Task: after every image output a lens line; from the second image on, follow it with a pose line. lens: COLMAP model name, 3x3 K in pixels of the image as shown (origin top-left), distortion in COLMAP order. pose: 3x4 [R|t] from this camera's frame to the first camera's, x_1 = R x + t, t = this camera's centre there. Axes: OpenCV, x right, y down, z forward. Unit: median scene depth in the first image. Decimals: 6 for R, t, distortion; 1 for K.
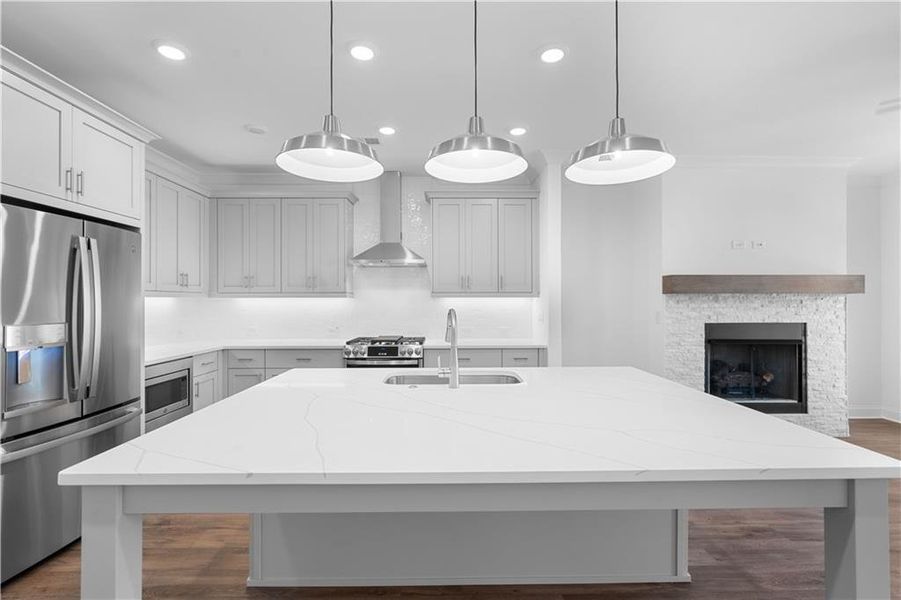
lens RADIAL K [[408.3, 0, 447.7], [0, 408.3, 299.2], [0, 0, 1]] dist [-0.005740, 0.002517]
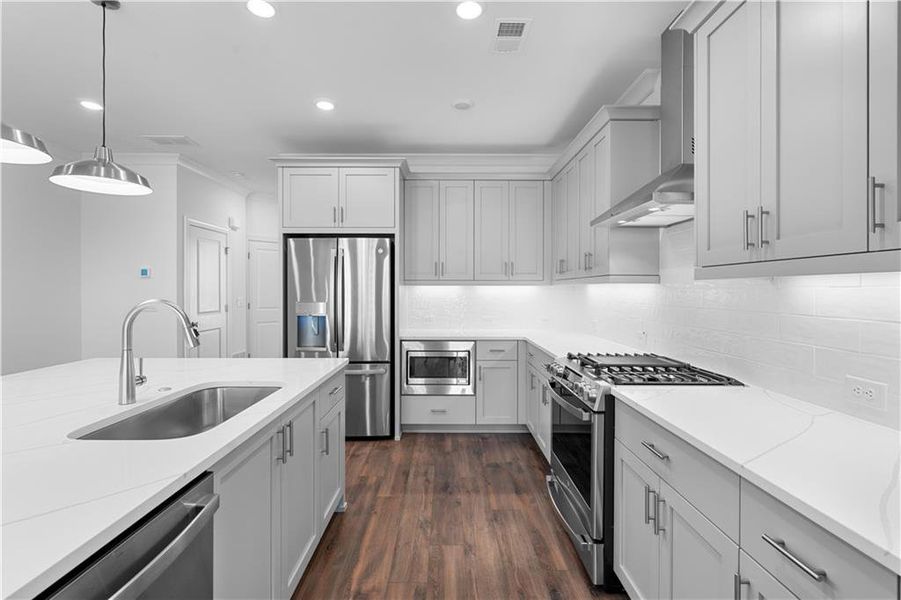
lens RADIAL K [[408.3, 0, 444.4], [0, 408.3, 290.8], [0, 0, 1]] dist [-0.005740, 0.002517]
pose [[-0.020164, 0.004439, -0.999787, 0.387479], [0.003317, 0.999985, 0.004373, 0.003351], [0.999791, -0.003229, -0.020179, 0.804278]]
